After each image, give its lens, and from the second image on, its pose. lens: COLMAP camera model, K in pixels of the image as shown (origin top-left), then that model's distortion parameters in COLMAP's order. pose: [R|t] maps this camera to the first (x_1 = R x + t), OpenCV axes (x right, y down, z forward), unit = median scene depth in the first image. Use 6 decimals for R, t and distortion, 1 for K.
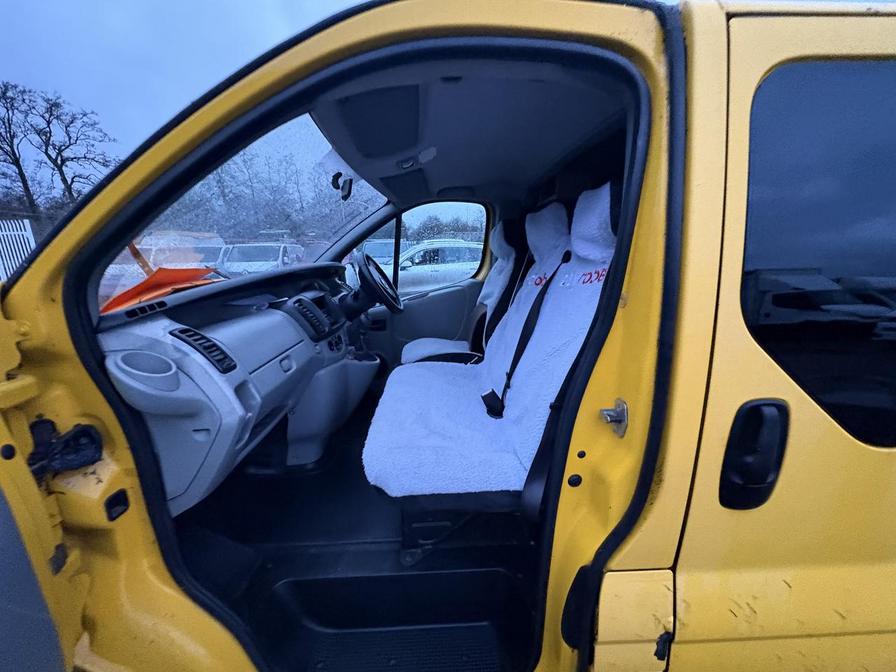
lens RADIAL K [[357.0, 0, 448.3], [0, 357.0, 336.5], [0, 0, 1]] dist [-0.001150, 0.000207]
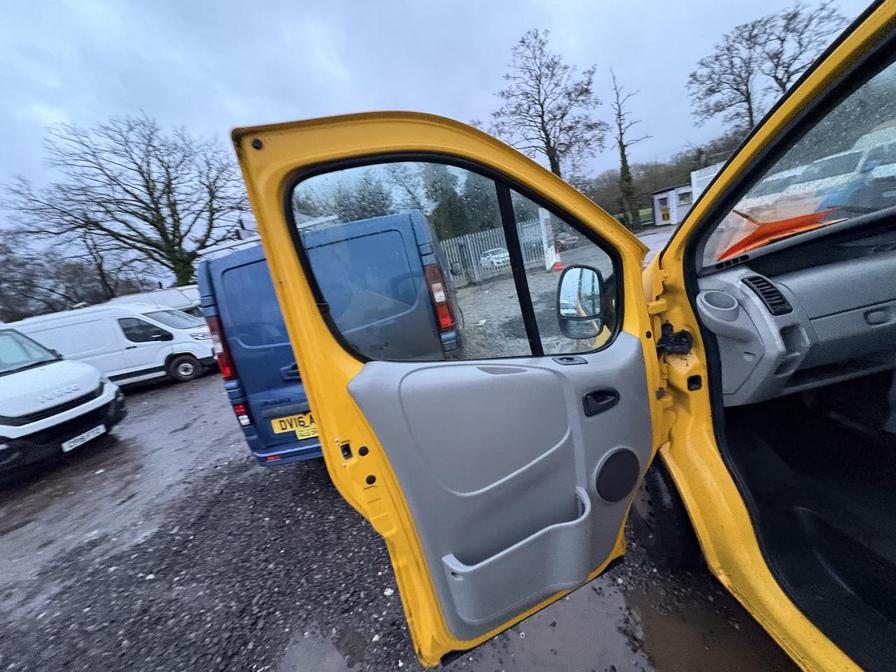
lens RADIAL K [[357.0, 0, 448.3], [0, 357.0, 336.5], [0, 0, 1]] dist [-0.001150, 0.000207]
pose [[0.045784, 0.227046, -0.972807, 0.525268], [-0.006297, 0.973875, 0.226999, -0.095280], [0.998932, -0.004267, 0.046018, -0.192851]]
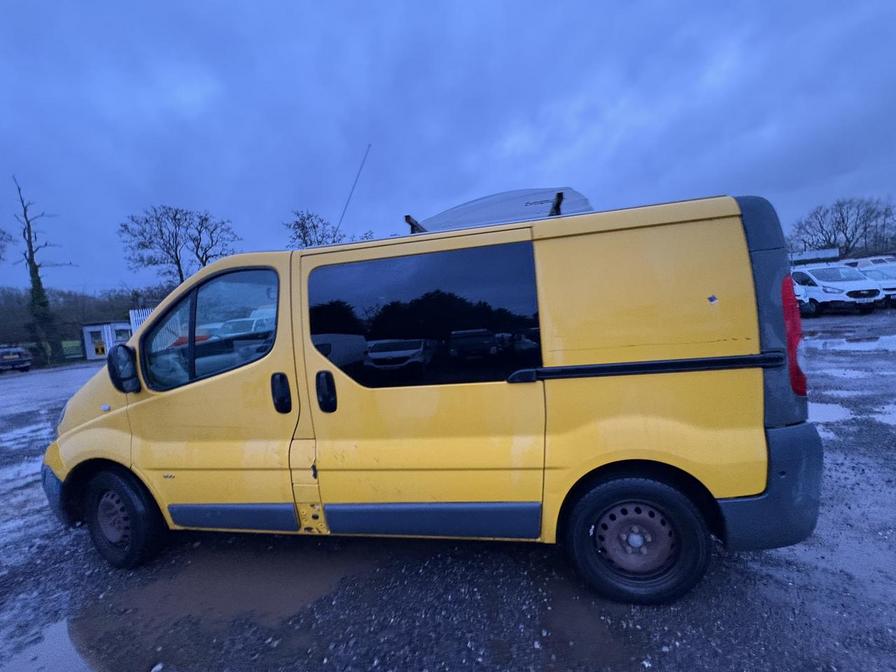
lens RADIAL K [[354.1, 0, 448.0], [0, 354.1, 336.0], [0, 0, 1]] dist [0.001275, -0.000370]
pose [[0.976028, -0.052182, -0.211295, 1.858647], [0.020893, 0.988814, -0.147686, 0.252529], [0.216638, 0.139731, 0.966200, -1.229381]]
